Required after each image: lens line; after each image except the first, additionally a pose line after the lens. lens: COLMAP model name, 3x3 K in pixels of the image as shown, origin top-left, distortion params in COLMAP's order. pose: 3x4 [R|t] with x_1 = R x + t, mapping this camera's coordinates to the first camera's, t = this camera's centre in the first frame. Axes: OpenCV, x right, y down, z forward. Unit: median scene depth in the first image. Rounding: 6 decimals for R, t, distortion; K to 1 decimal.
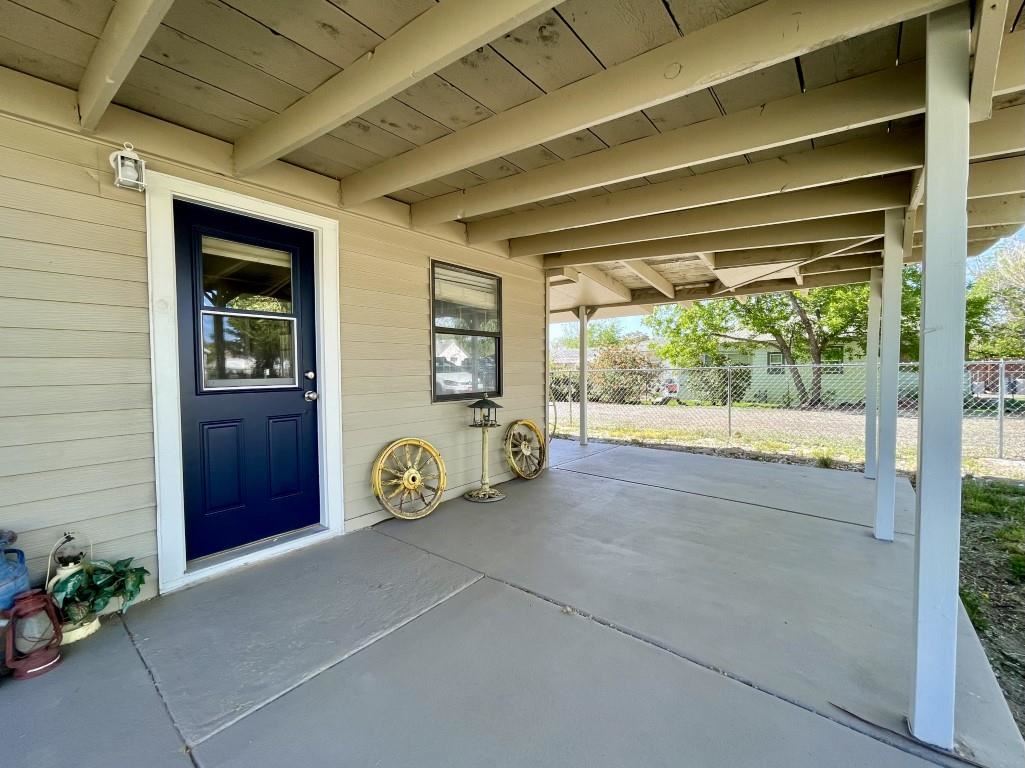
lens RADIAL K [[414.2, 0, 517.3], [0, 414.2, 382.4], [0, 0, 1]] dist [0.002978, 0.000144]
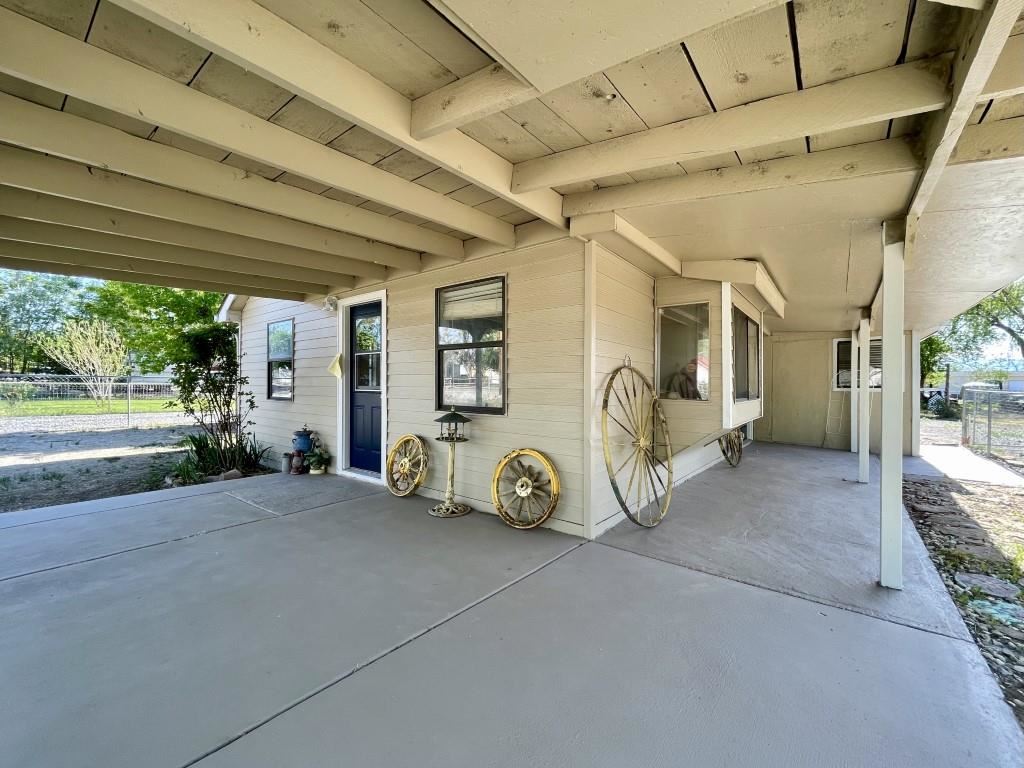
lens RADIAL K [[413.8, 0, 518.1], [0, 413.8, 383.8], [0, 0, 1]] dist [0.002978, 0.000144]
pose [[0.043657, 0.011417, -0.998981, 0.892392], [-0.035638, 0.999316, 0.009863, -0.042421], [0.998411, 0.035171, 0.044034, 1.084338]]
